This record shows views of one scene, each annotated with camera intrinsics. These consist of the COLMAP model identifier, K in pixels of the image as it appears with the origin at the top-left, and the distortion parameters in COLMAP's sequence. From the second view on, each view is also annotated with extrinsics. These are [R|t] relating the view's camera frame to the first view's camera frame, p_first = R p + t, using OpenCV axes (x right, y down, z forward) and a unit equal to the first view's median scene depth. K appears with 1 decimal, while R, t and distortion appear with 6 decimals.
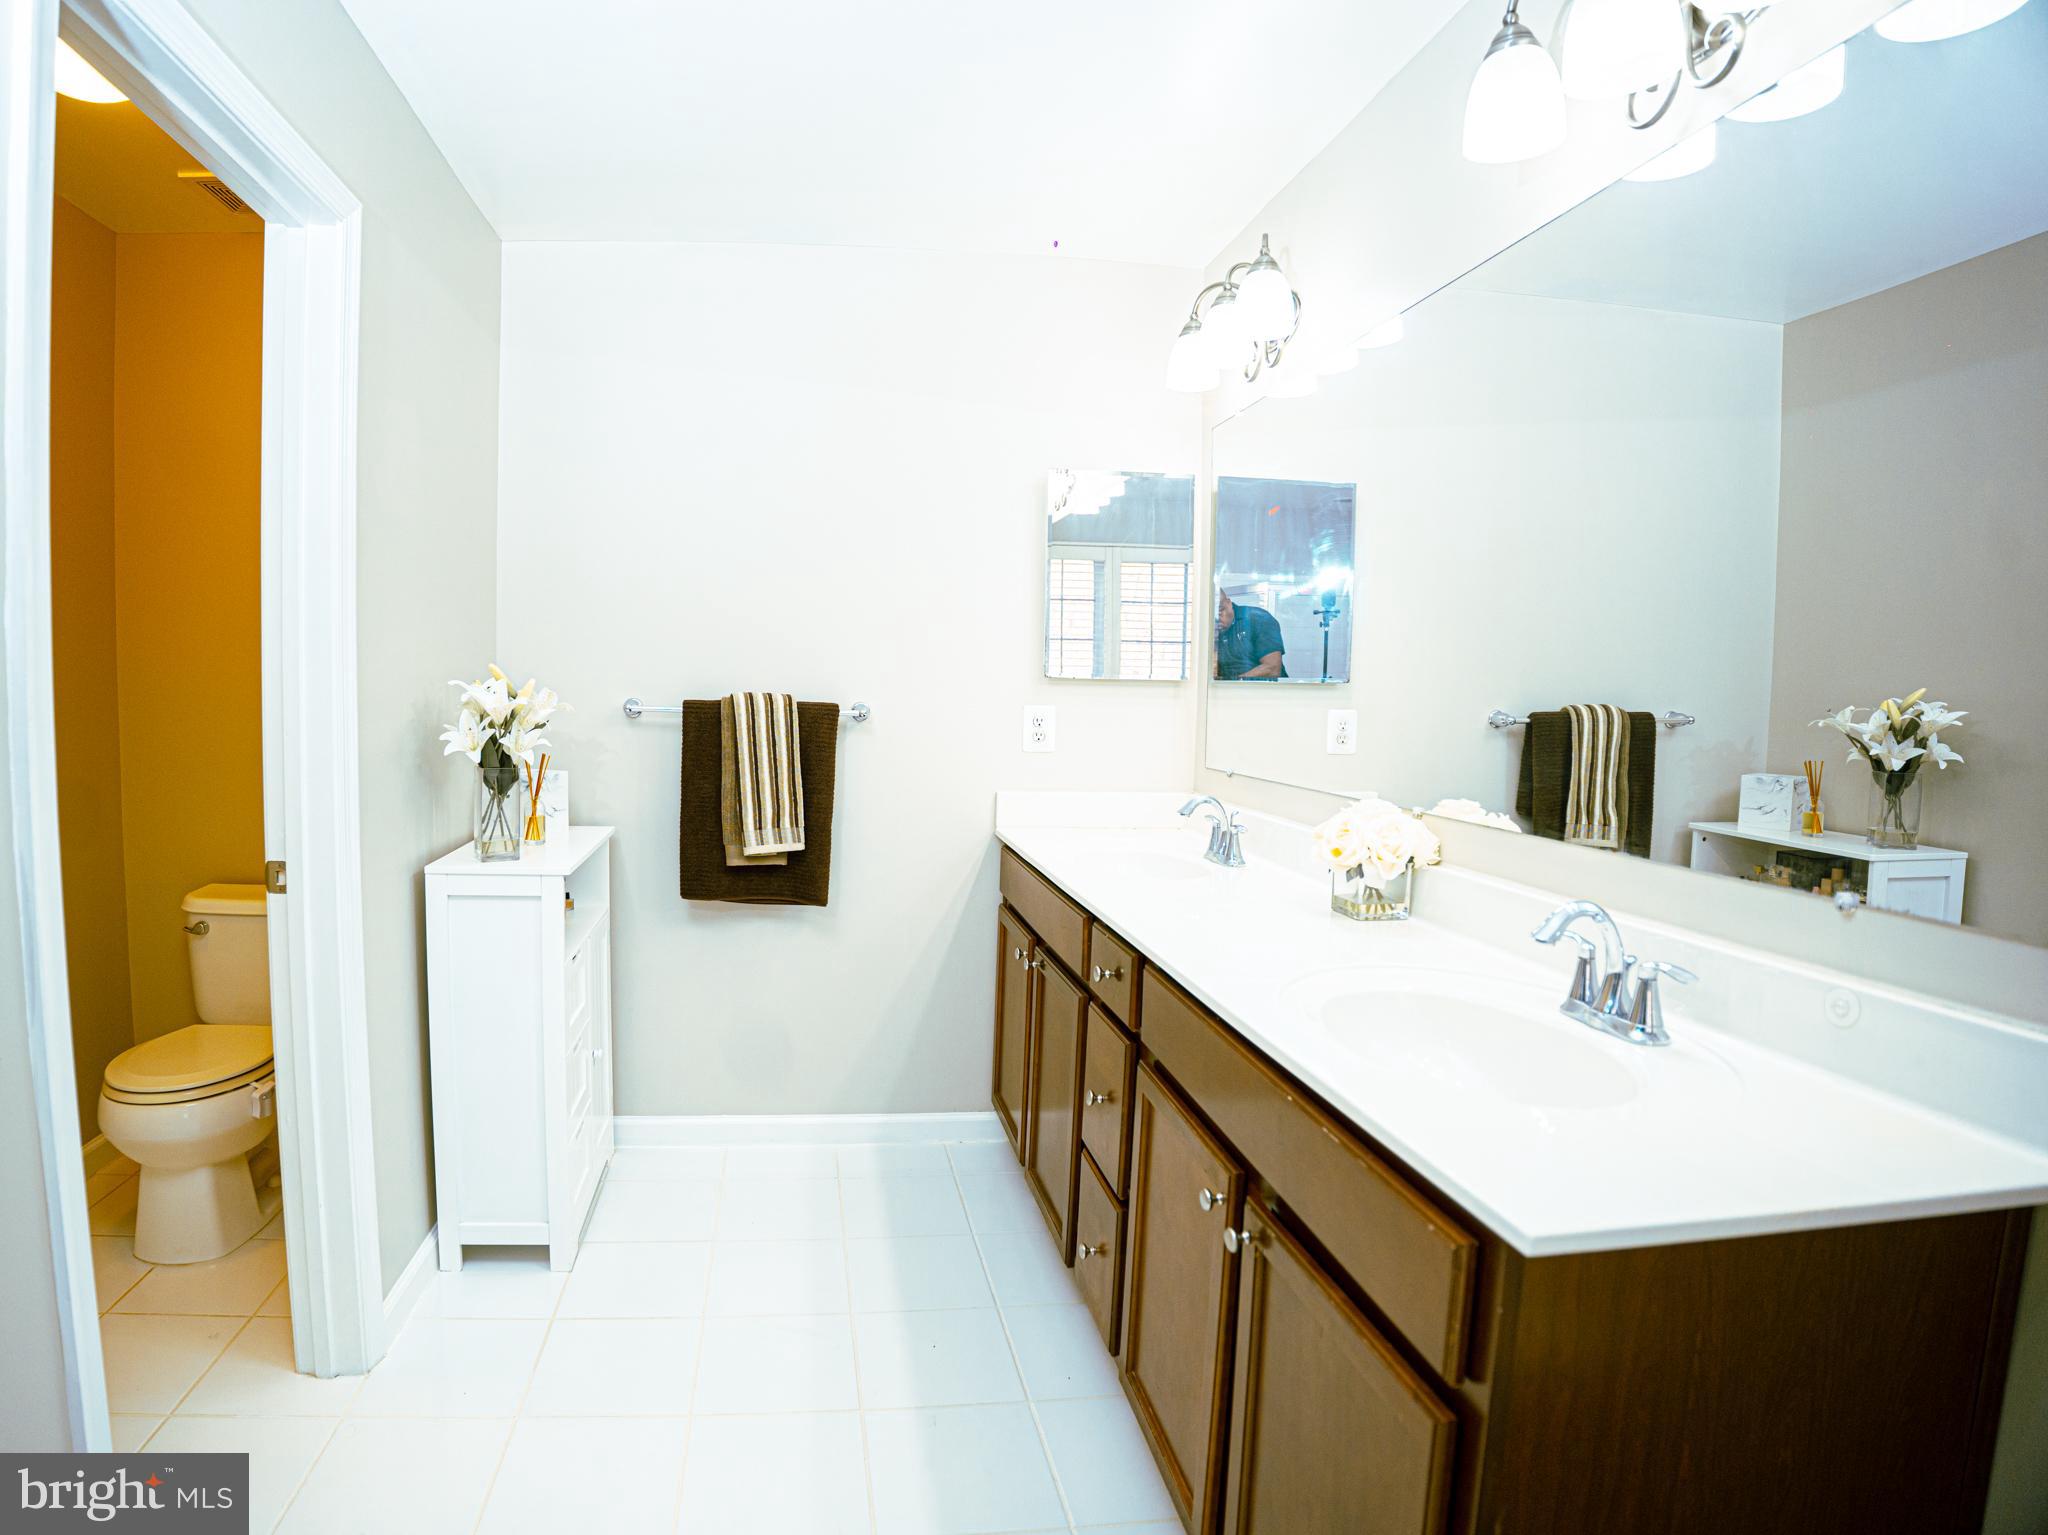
lens RADIAL K [[1100.7, 0, 1024.0], [0, 1100.7, 767.5], [0, 0, 1]] dist [-0.068336, 0.001007]
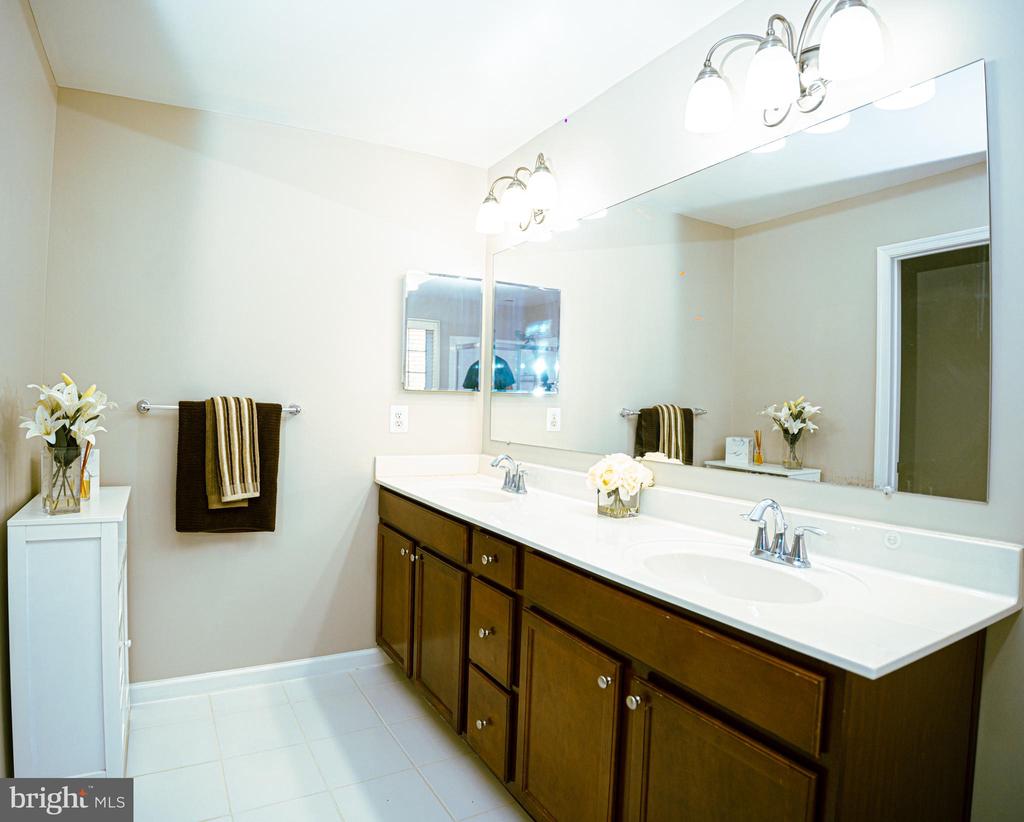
lens RADIAL K [[590.2, 0, 512.0], [0, 590.2, 411.0], [0, 0, 1]] dist [-0.104251, 0.033765]
pose [[0.930320, -0.002713, 0.366739, -0.171172], [0.022463, 0.998517, -0.049594, 0.001920], [-0.366060, 0.054376, 0.929001, 0.091529]]
